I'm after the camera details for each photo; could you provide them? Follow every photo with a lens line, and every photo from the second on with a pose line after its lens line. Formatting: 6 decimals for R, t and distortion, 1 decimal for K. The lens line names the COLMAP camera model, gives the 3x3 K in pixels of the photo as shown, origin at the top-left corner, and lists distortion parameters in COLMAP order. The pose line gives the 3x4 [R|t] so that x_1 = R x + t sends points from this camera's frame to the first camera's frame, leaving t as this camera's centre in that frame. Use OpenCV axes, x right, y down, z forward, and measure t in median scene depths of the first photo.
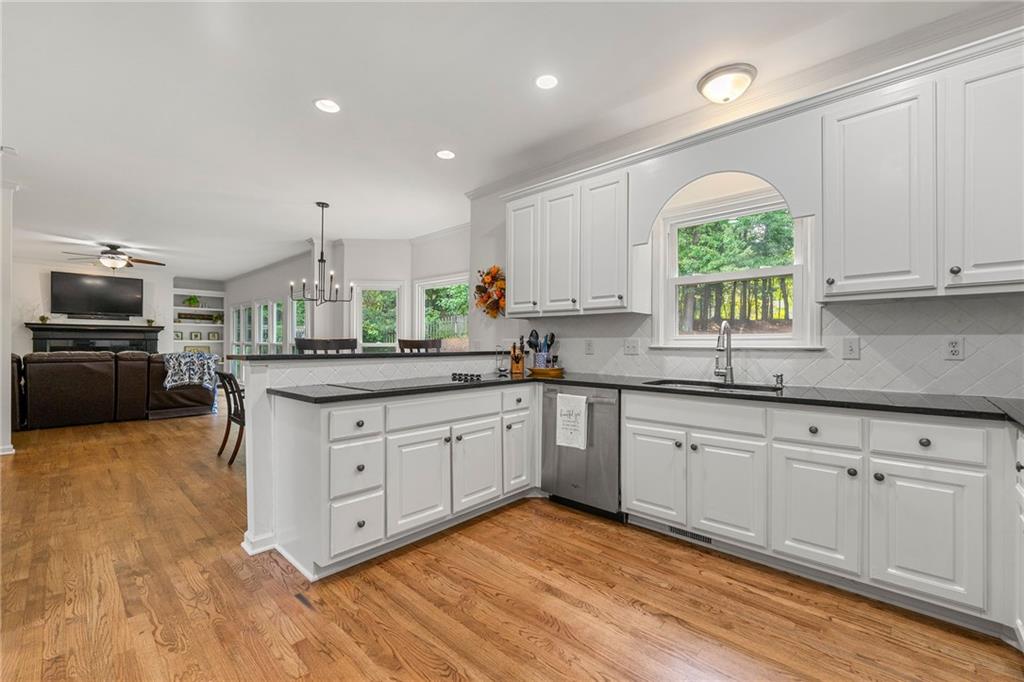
lens RADIAL K [[418.7, 0, 513.2], [0, 418.7, 345.9], [0, 0, 1]] dist [0.002644, -0.001574]
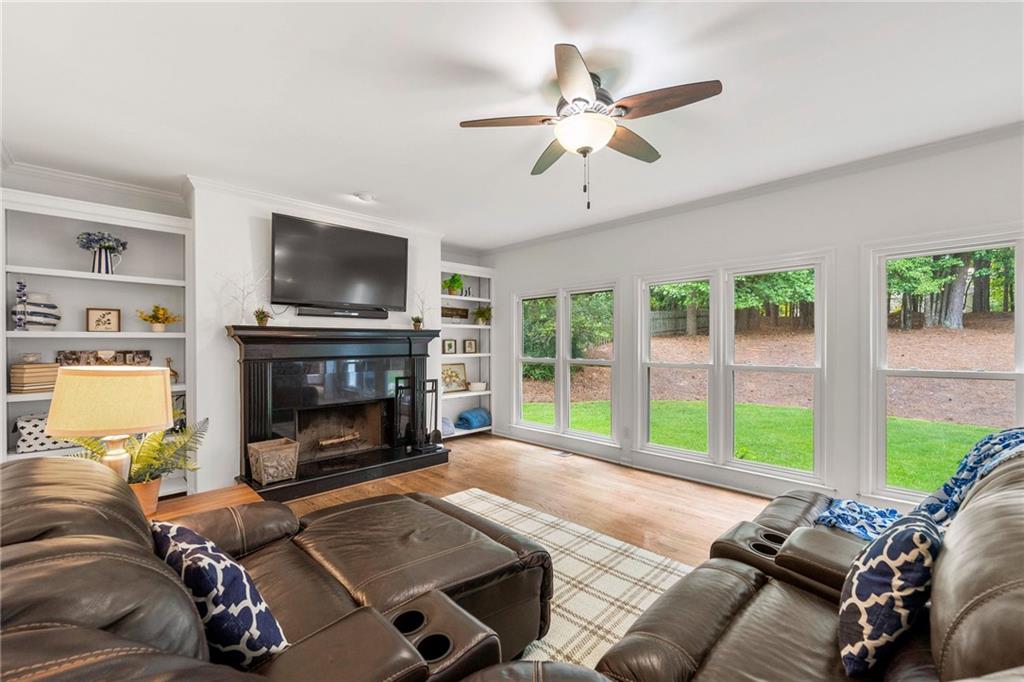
lens RADIAL K [[418.7, 0, 515.0], [0, 418.7, 345.1], [0, 0, 1]] dist [0.002644, -0.001574]
pose [[0.998436, -0.008369, -0.055281, -0.808290], [0.008378, 0.999965, -0.000067, -0.030709], [0.055279, -0.000396, 0.998471, 0.552198]]
